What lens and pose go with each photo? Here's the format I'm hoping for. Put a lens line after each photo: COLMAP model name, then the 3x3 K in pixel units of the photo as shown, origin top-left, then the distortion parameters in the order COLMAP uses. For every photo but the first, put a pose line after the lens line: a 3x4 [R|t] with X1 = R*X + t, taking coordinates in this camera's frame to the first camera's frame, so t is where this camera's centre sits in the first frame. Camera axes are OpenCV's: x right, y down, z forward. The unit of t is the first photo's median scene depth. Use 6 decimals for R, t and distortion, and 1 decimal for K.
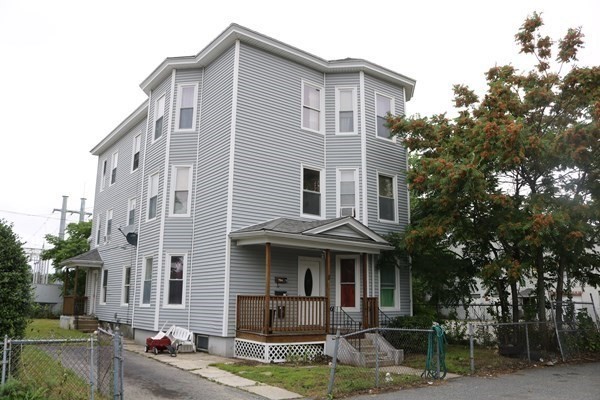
lens RADIAL K [[486.8, 0, 300.0], [0, 486.8, 200.0], [0, 0, 1]] dist [-0.013221, -0.005246]
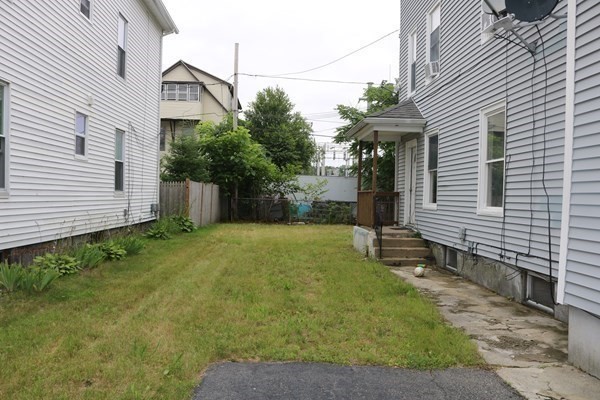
lens RADIAL K [[486.8, 0, 300.0], [0, 486.8, 200.0], [0, 0, 1]] dist [-0.013221, -0.005246]
pose [[0.821453, 0.027392, -0.569618, -0.233804], [0.083909, 0.982169, 0.168237, 0.114407], [0.564069, -0.185995, 0.804507, 0.533042]]
